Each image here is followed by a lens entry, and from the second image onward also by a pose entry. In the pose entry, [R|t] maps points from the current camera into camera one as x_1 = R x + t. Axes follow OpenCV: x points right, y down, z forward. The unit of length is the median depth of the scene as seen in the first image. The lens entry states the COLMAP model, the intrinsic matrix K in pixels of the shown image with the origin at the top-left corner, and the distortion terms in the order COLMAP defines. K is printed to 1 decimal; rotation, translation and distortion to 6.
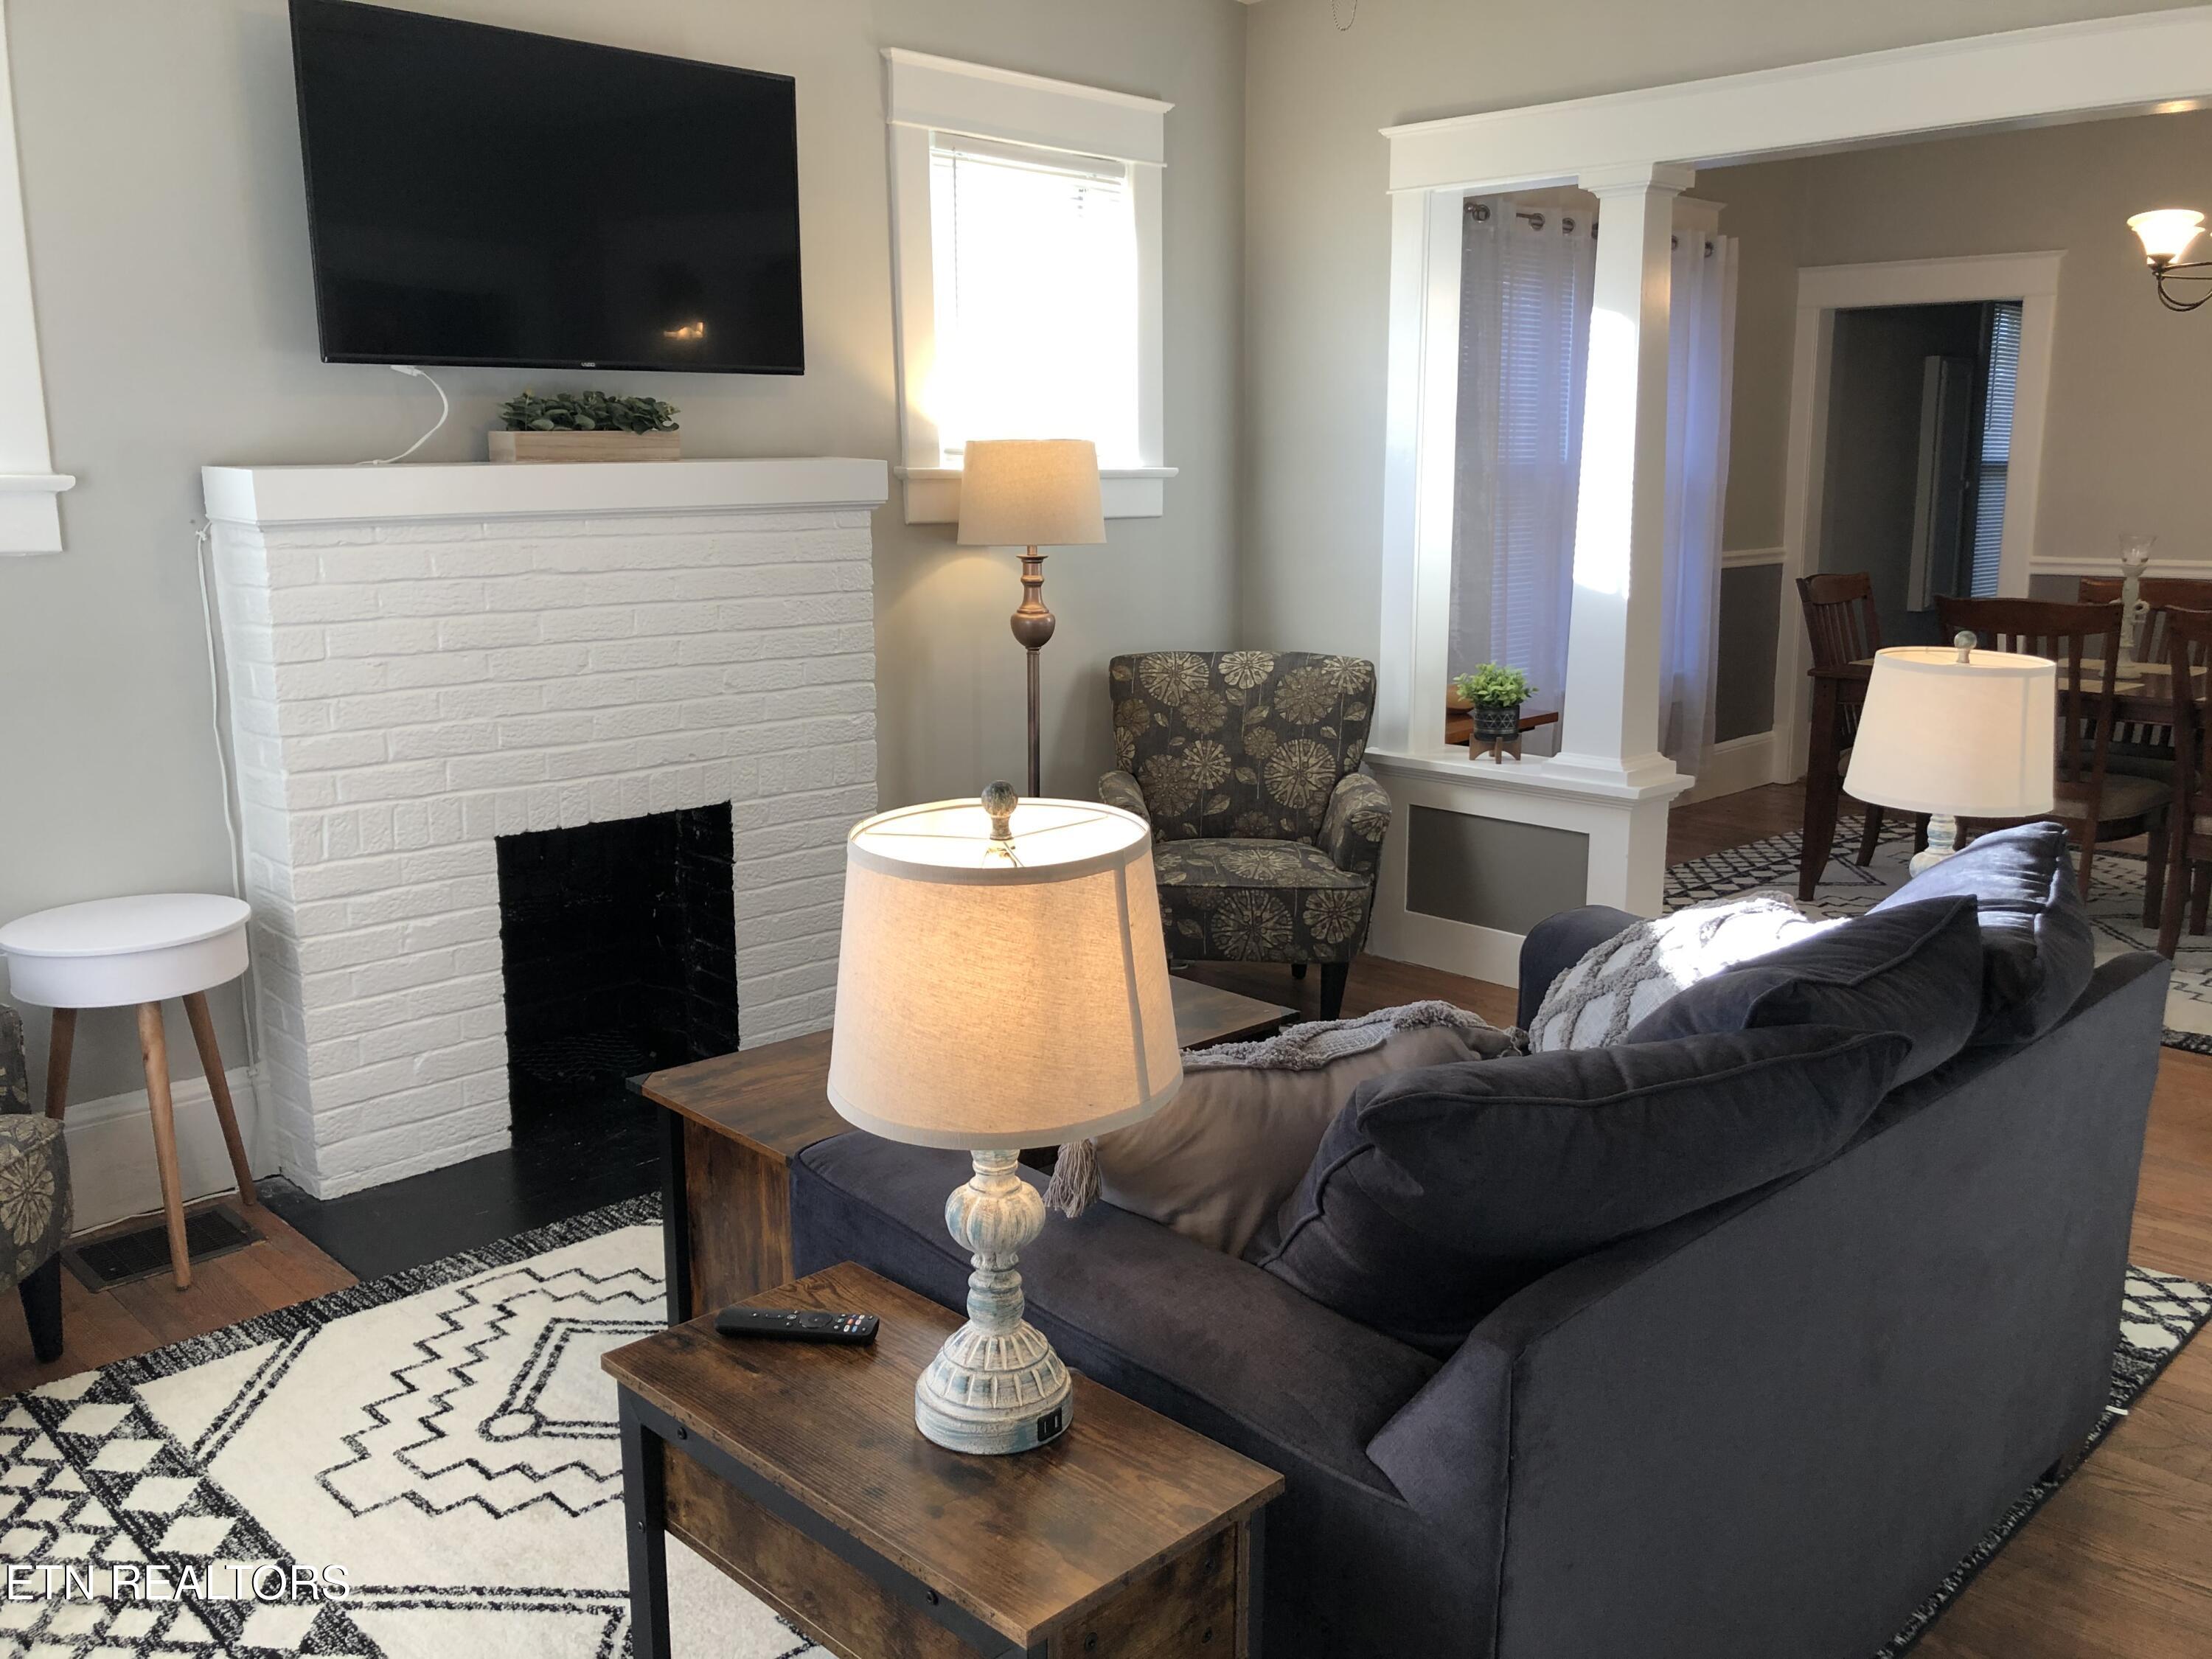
lens RADIAL K [[1827.2, 0, 1102.6], [0, 1827.2, 828.0], [0, 0, 1]] dist [0.041797, -0.025964]
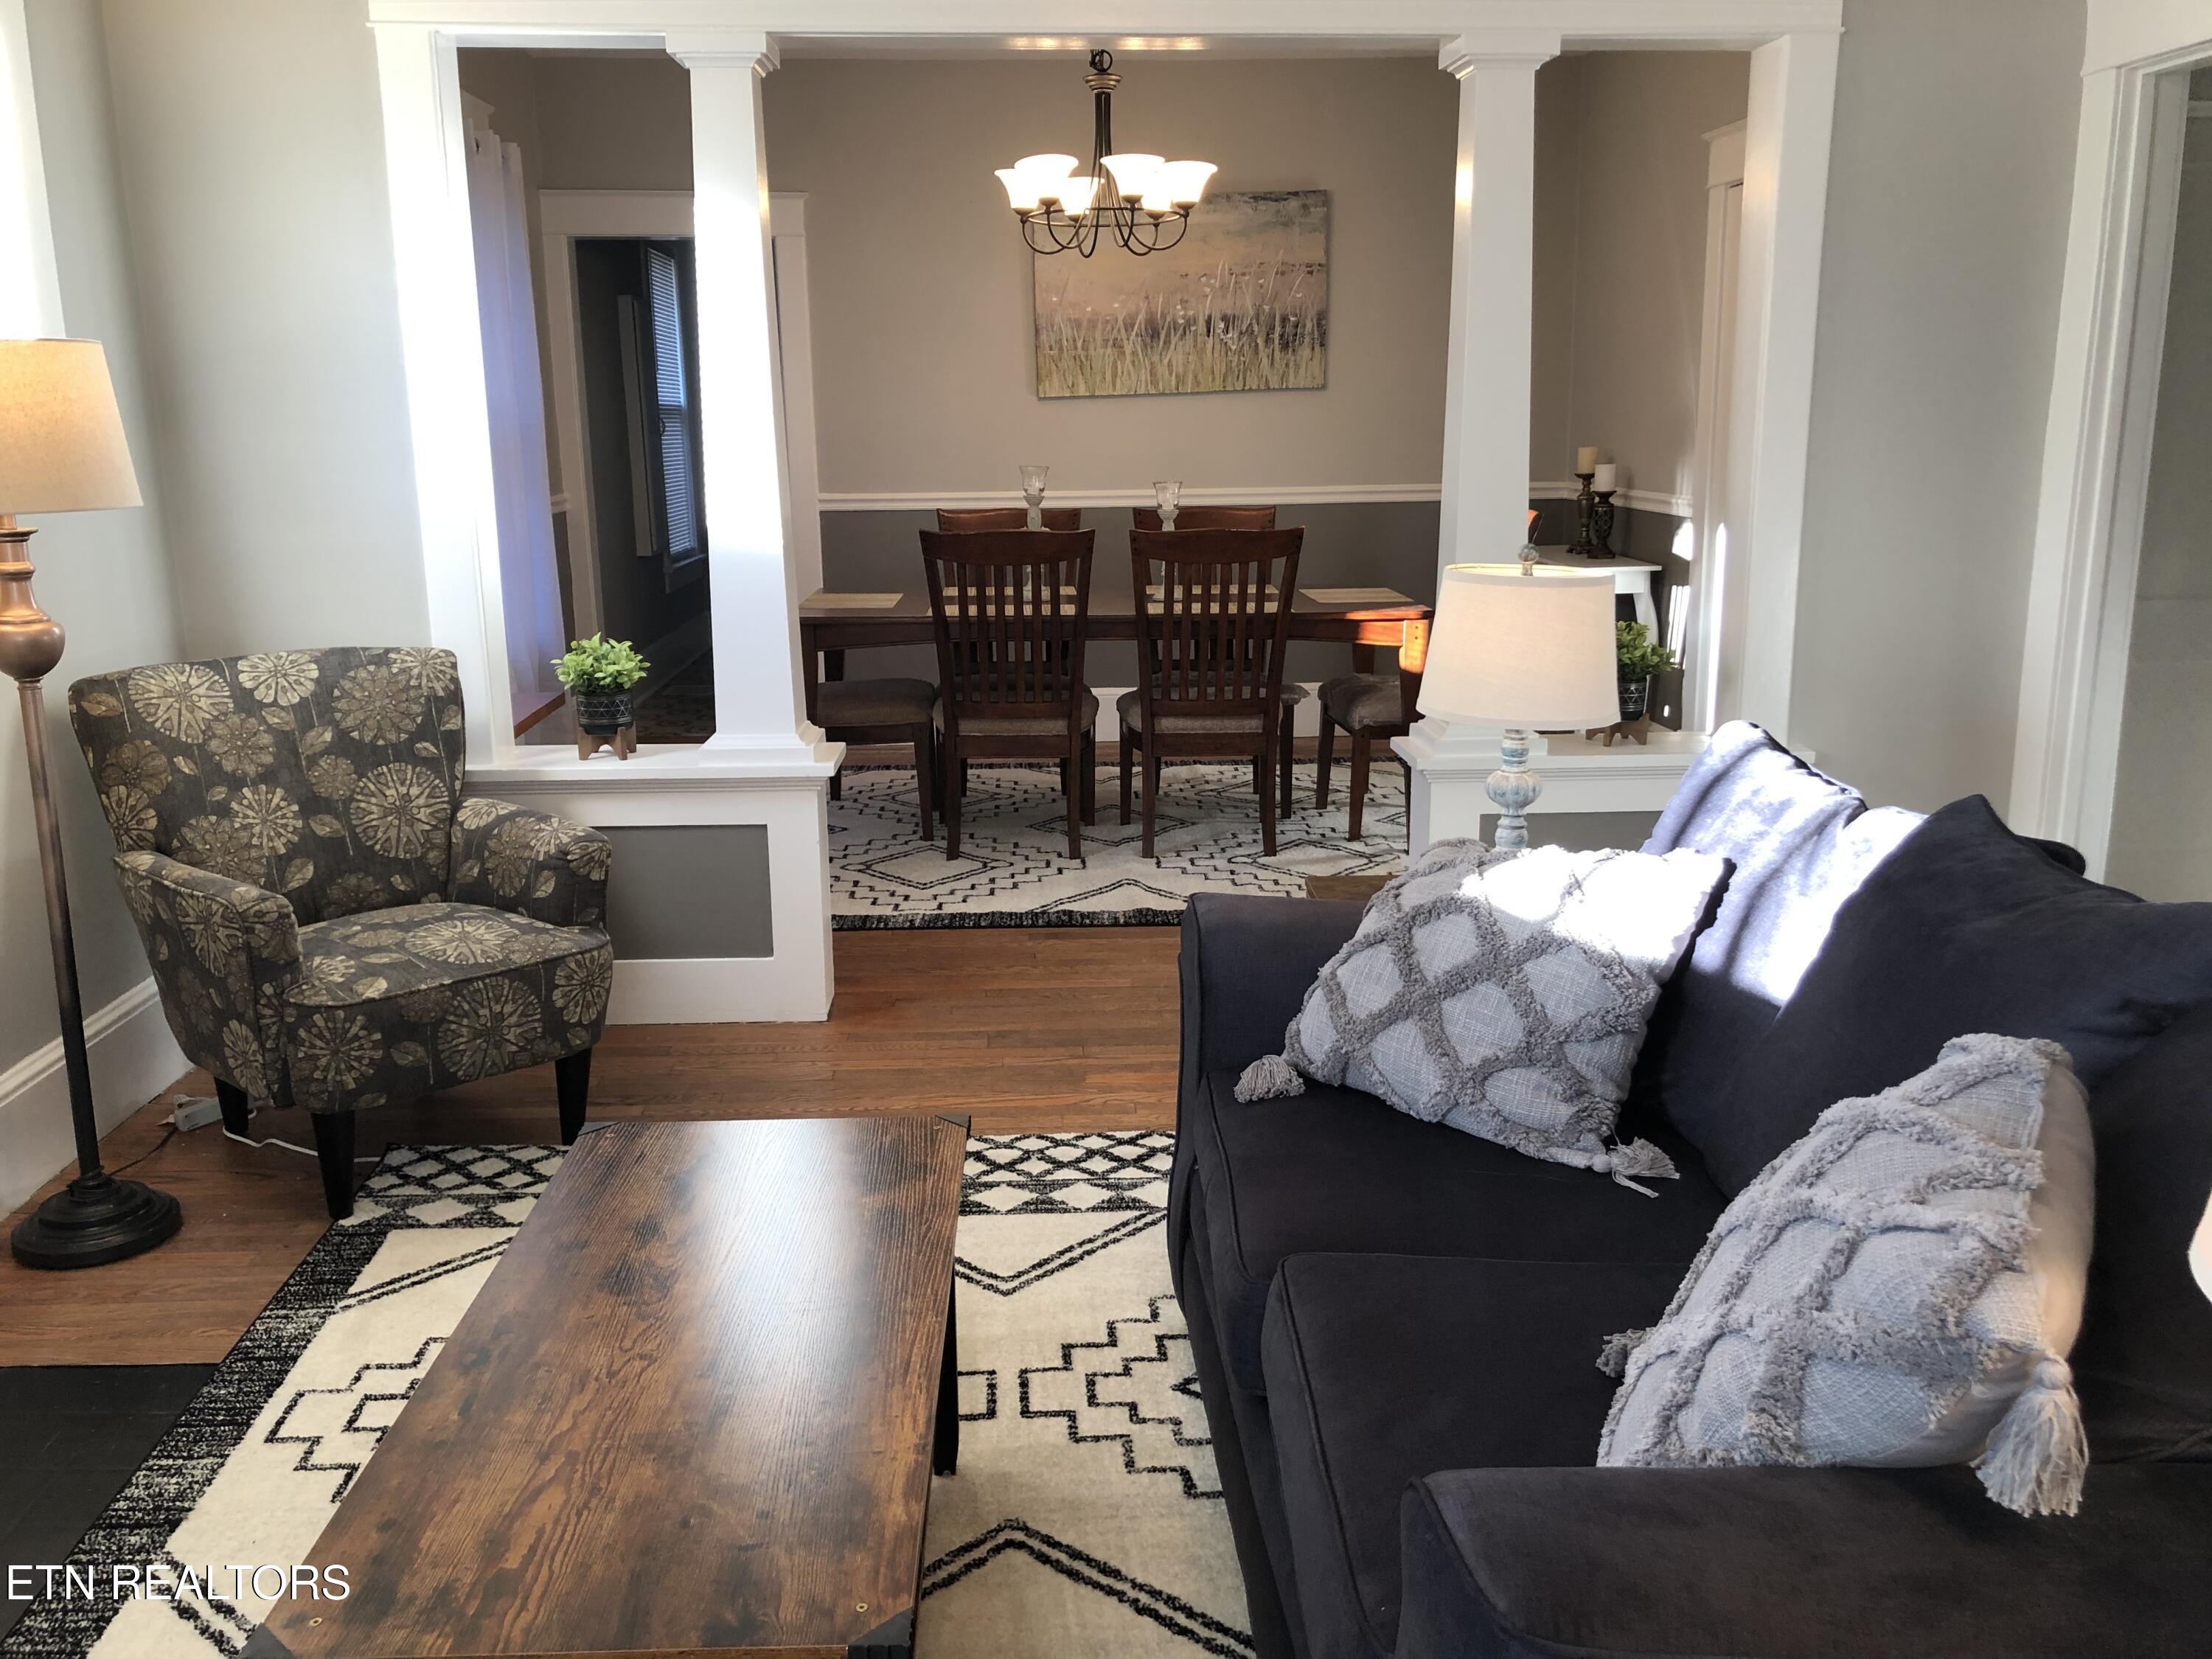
lens RADIAL K [[1827.2, 0, 1162.9], [0, 1827.2, 782.2], [0, 0, 1]] dist [0.041797, -0.025964]
pose [[0.639785, -0.151288, 0.753516, -0.249931], [0.145987, 0.986506, 0.074114, -0.050856], [-0.754561, 0.062586, 0.653239, 0.284475]]
